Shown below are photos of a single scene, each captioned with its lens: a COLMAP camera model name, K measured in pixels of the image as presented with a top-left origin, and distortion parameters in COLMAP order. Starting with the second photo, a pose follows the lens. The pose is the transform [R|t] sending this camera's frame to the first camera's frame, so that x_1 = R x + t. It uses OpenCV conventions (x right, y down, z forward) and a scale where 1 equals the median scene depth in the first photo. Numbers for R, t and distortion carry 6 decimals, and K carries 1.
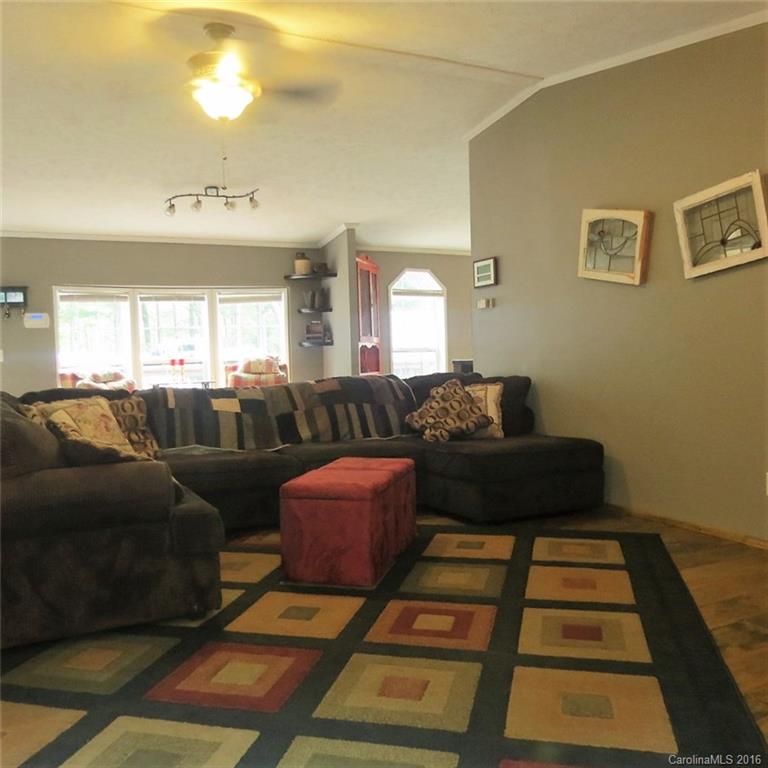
lens RADIAL K [[747.1, 0, 368.2], [0, 747.1, 382.2], [0, 0, 1]] dist [-0.049629, 0.032813]
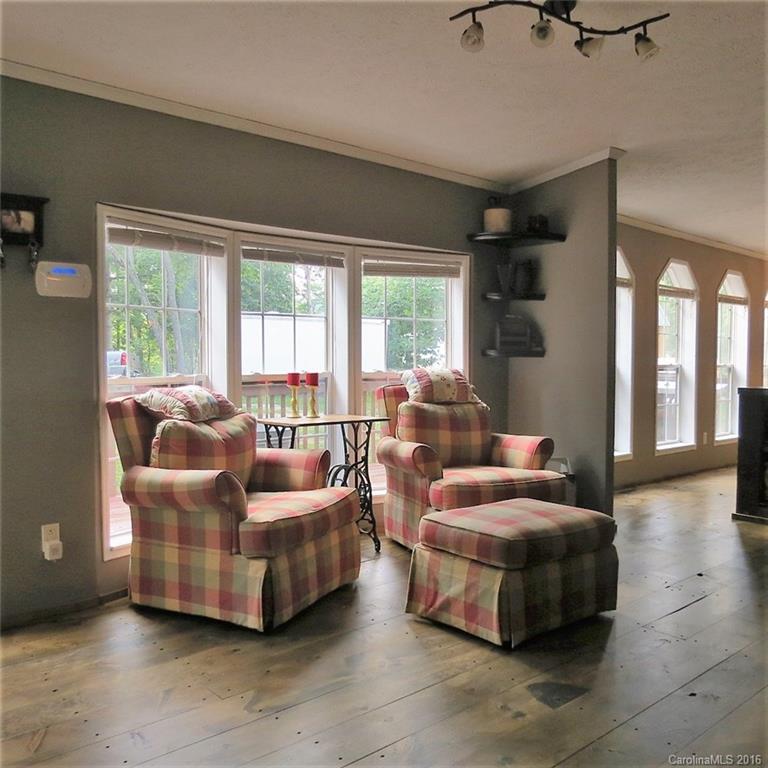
lens RADIAL K [[747.1, 0, 368.2], [0, 747.1, 382.2], [0, 0, 1]] dist [-0.049629, 0.032813]
pose [[0.969153, 0.023358, 0.245352, -0.346725], [-0.020238, 0.999679, -0.015231, -0.018357], [-0.245629, 0.009795, 0.969315, 0.488321]]
